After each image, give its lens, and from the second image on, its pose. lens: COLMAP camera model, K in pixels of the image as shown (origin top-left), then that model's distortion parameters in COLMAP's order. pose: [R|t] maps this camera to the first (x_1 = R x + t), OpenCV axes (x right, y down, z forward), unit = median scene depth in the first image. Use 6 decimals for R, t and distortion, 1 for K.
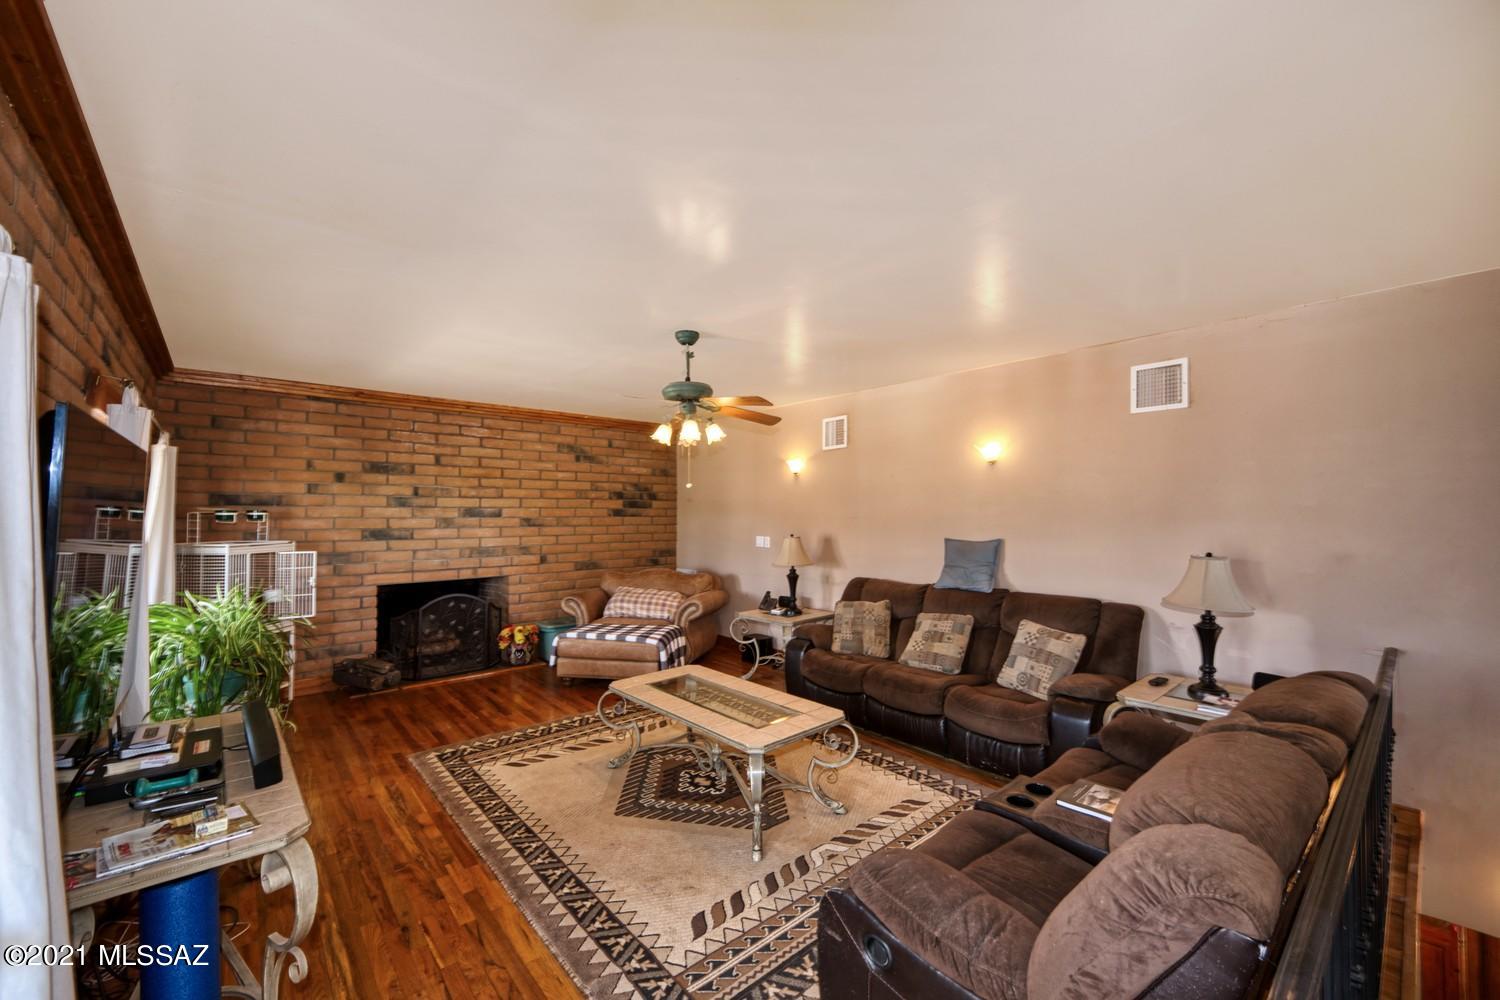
lens RADIAL K [[601.5, 0, 760.8], [0, 601.5, 508.2], [0, 0, 1]] dist [0.002849, 0.000078]
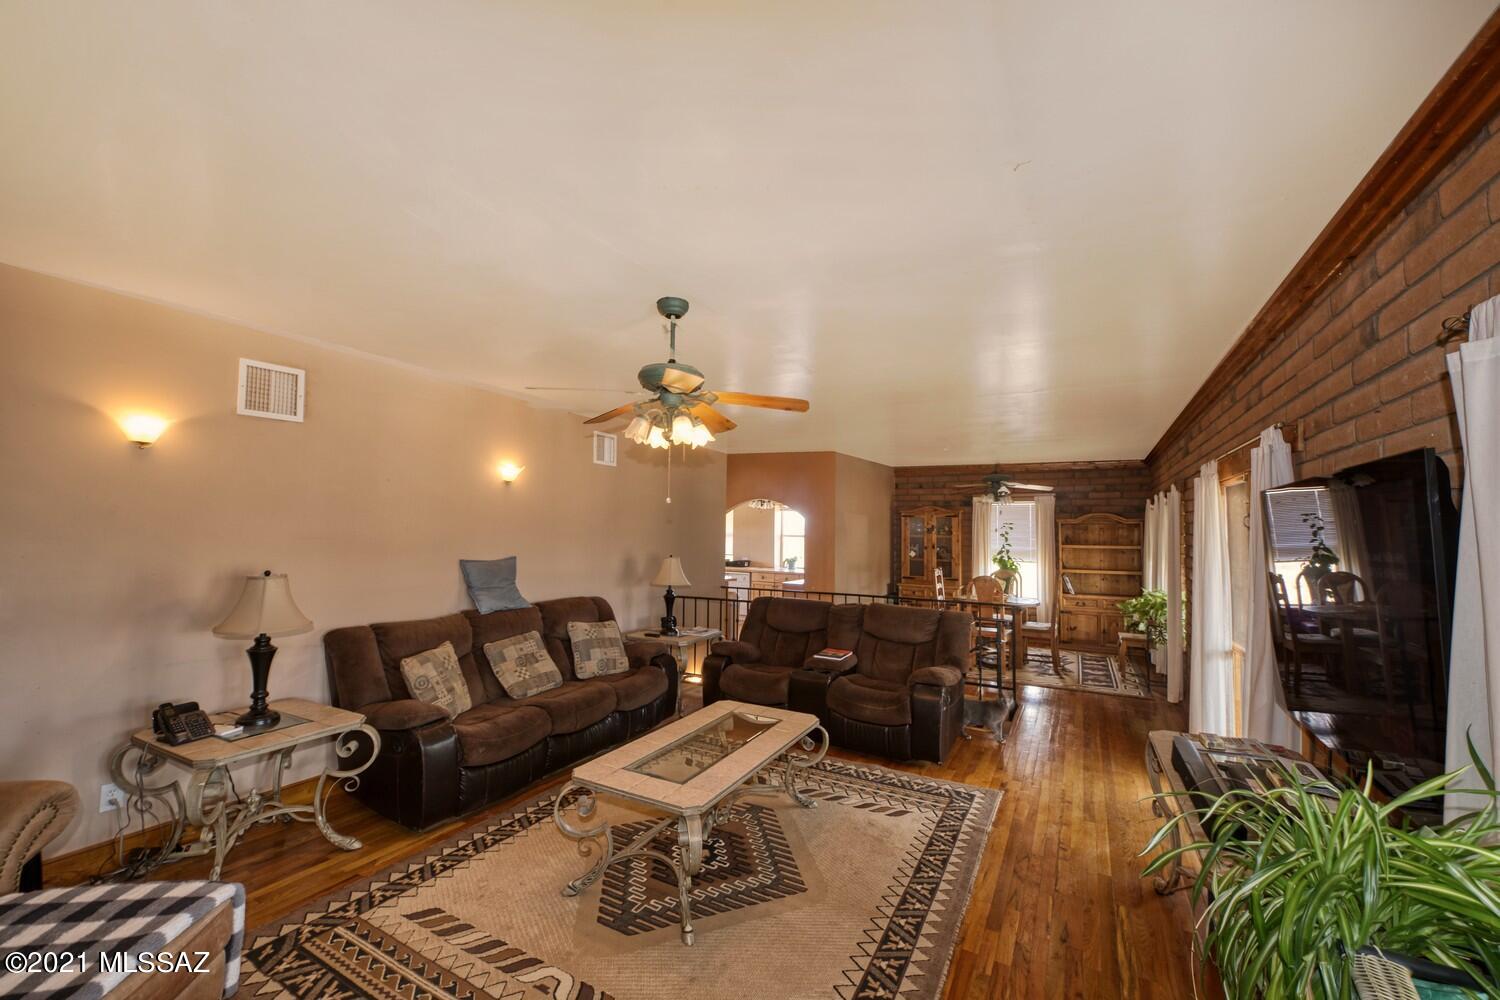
lens RADIAL K [[601.5, 0, 756.3], [0, 601.5, 505.1], [0, 0, 1]] dist [0.002849, 0.000078]
pose [[-0.342682, 0.043481, 0.938445, -1.029989], [-0.011508, 0.998659, -0.050473, 0.012920], [-0.939381, -0.028096, -0.341722, 1.365631]]
